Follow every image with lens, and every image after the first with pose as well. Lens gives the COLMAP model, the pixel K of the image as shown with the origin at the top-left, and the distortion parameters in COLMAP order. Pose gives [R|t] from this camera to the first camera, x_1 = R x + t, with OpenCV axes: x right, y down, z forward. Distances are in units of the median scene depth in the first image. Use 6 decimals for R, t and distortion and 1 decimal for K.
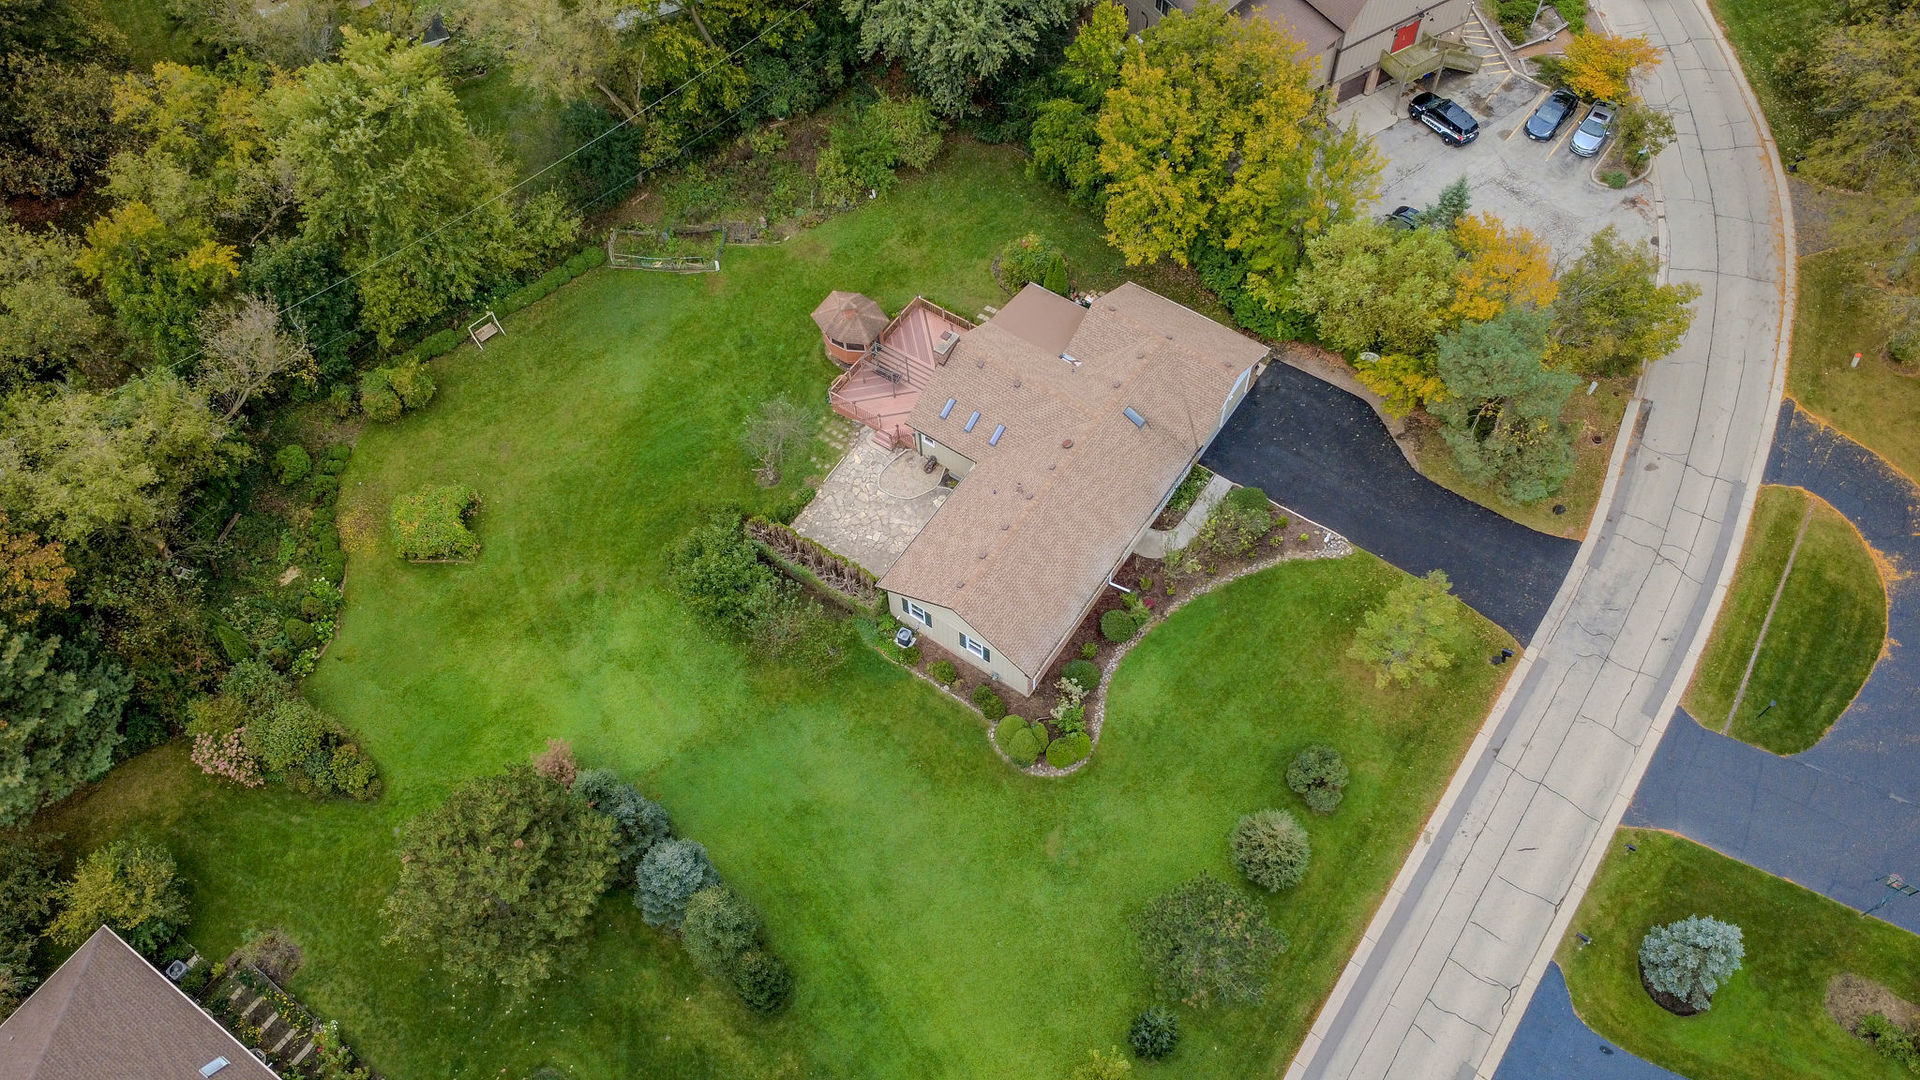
lens RADIAL K [[1396.4, 0, 960.0], [0, 1396.4, 540.0], [0, 0, 1]] dist [-0.005903, 0.003658]
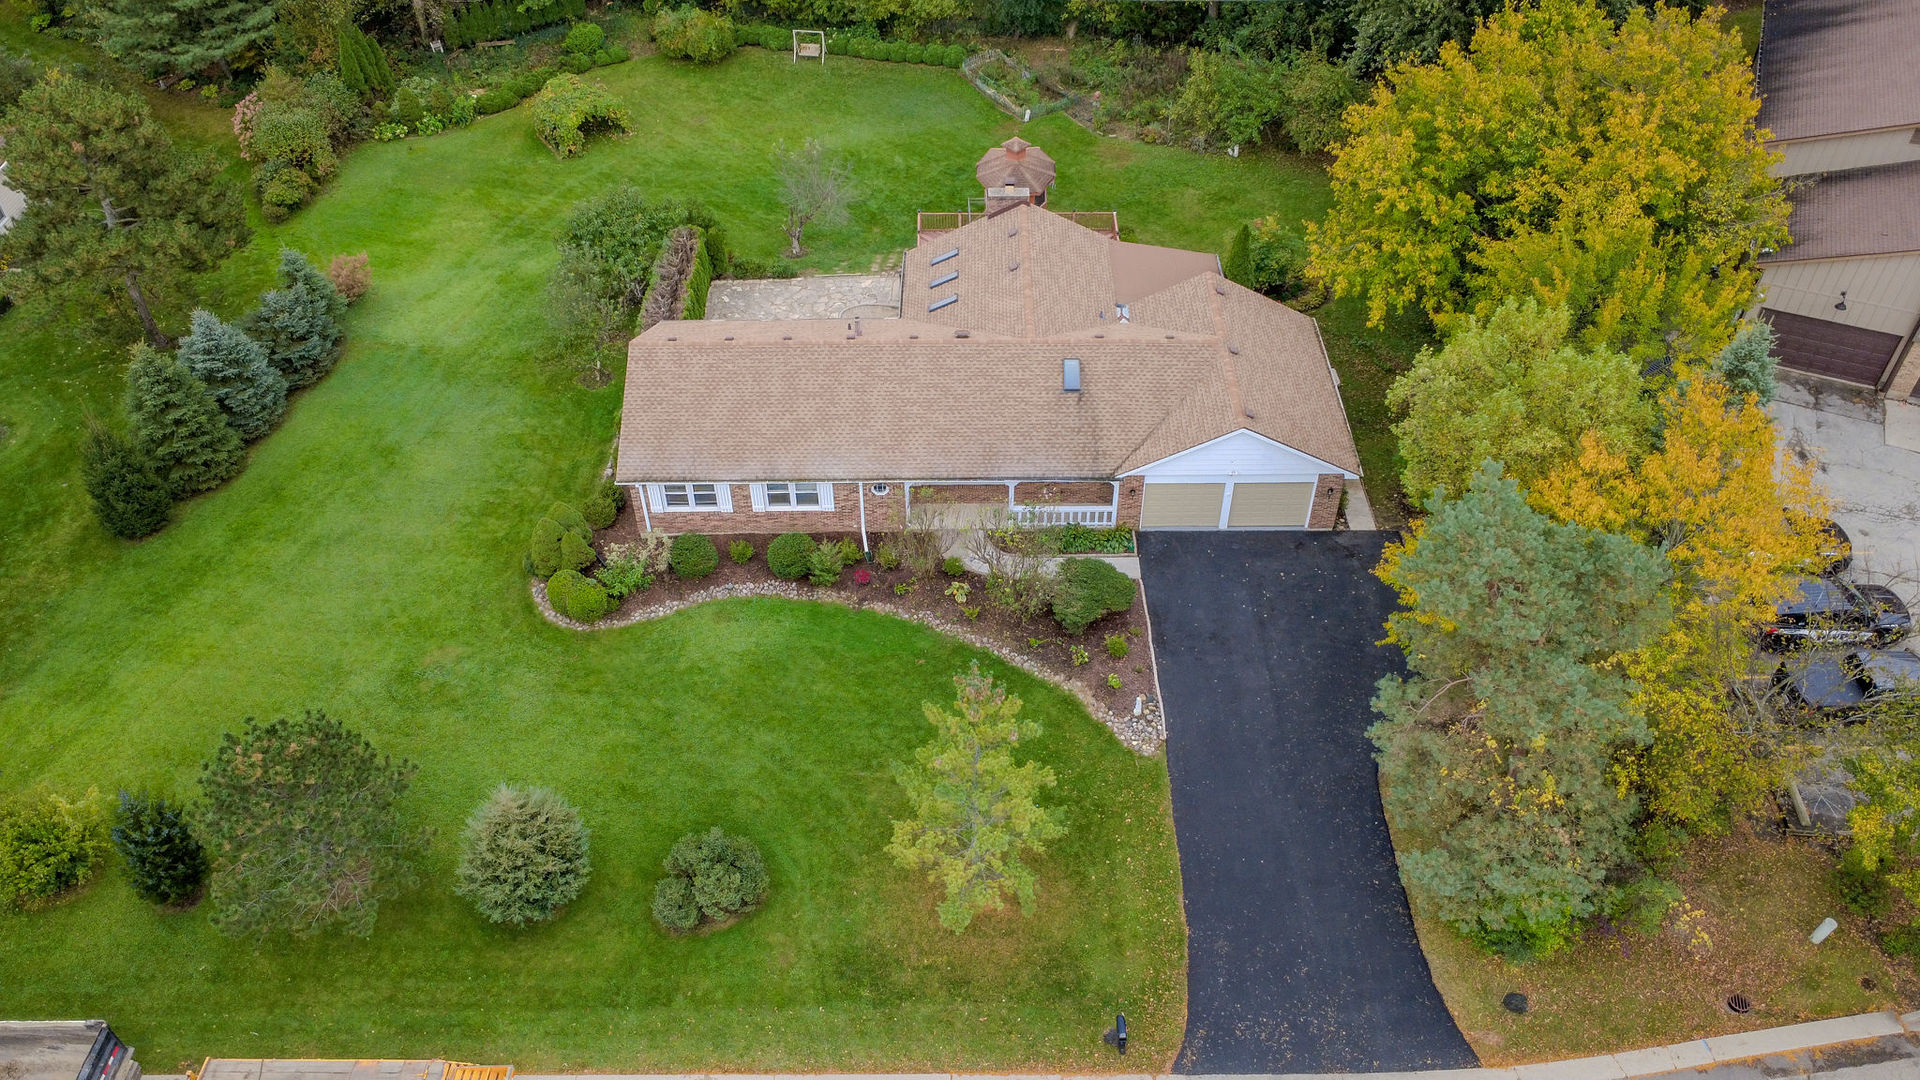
lens RADIAL K [[1396.4, 0, 960.0], [0, 1396.4, 540.0], [0, 0, 1]] dist [-0.005903, 0.003658]
pose [[0.575635, 0.582209, -0.574175, 0.510665], [-0.686279, 0.725760, 0.047891, -0.028956], [0.444596, 0.366476, 0.817331, 0.465542]]
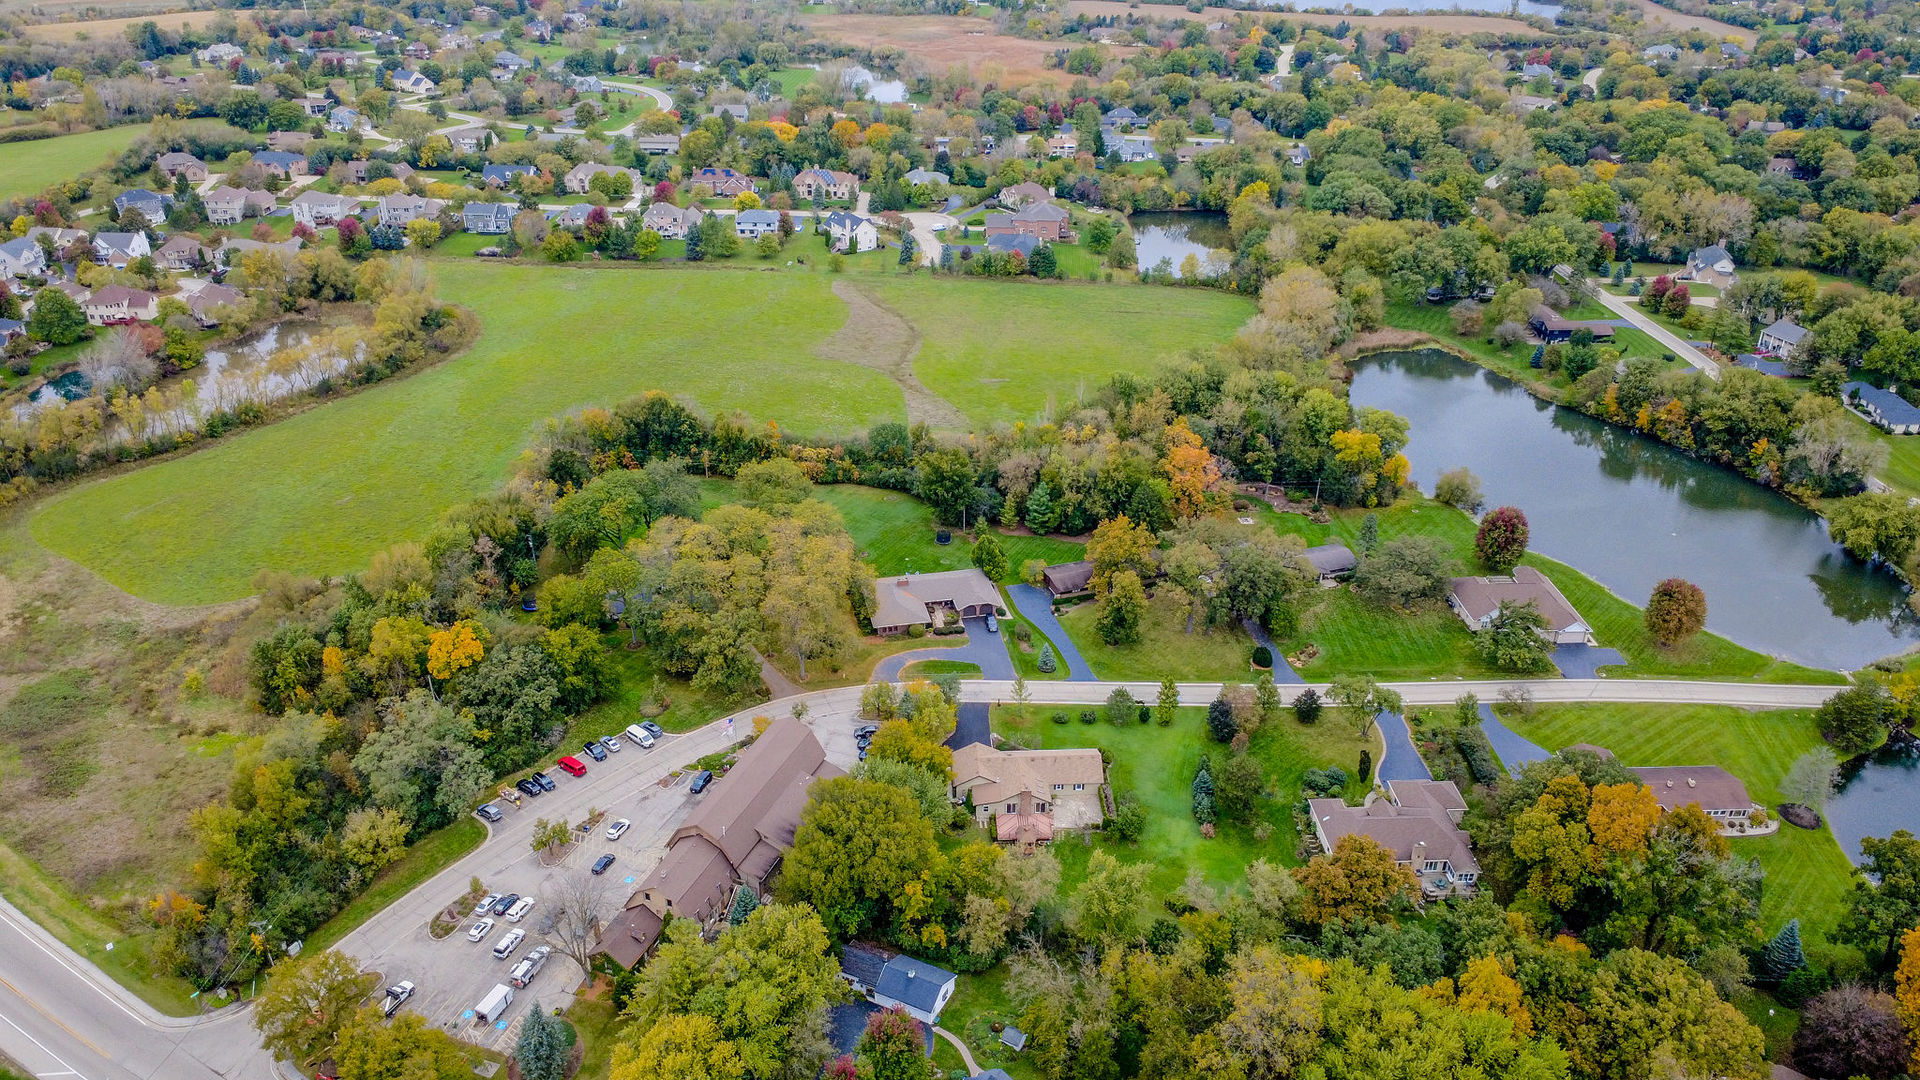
lens RADIAL K [[1396.4, 0, 960.0], [0, 1396.4, 540.0], [0, 0, 1]] dist [-0.005903, 0.003658]
pose [[-0.613745, -0.355798, 0.704787, -1.911111], [0.658642, 0.261478, 0.705563, -2.574919], [-0.435324, 0.897239, 0.073863, 0.356224]]
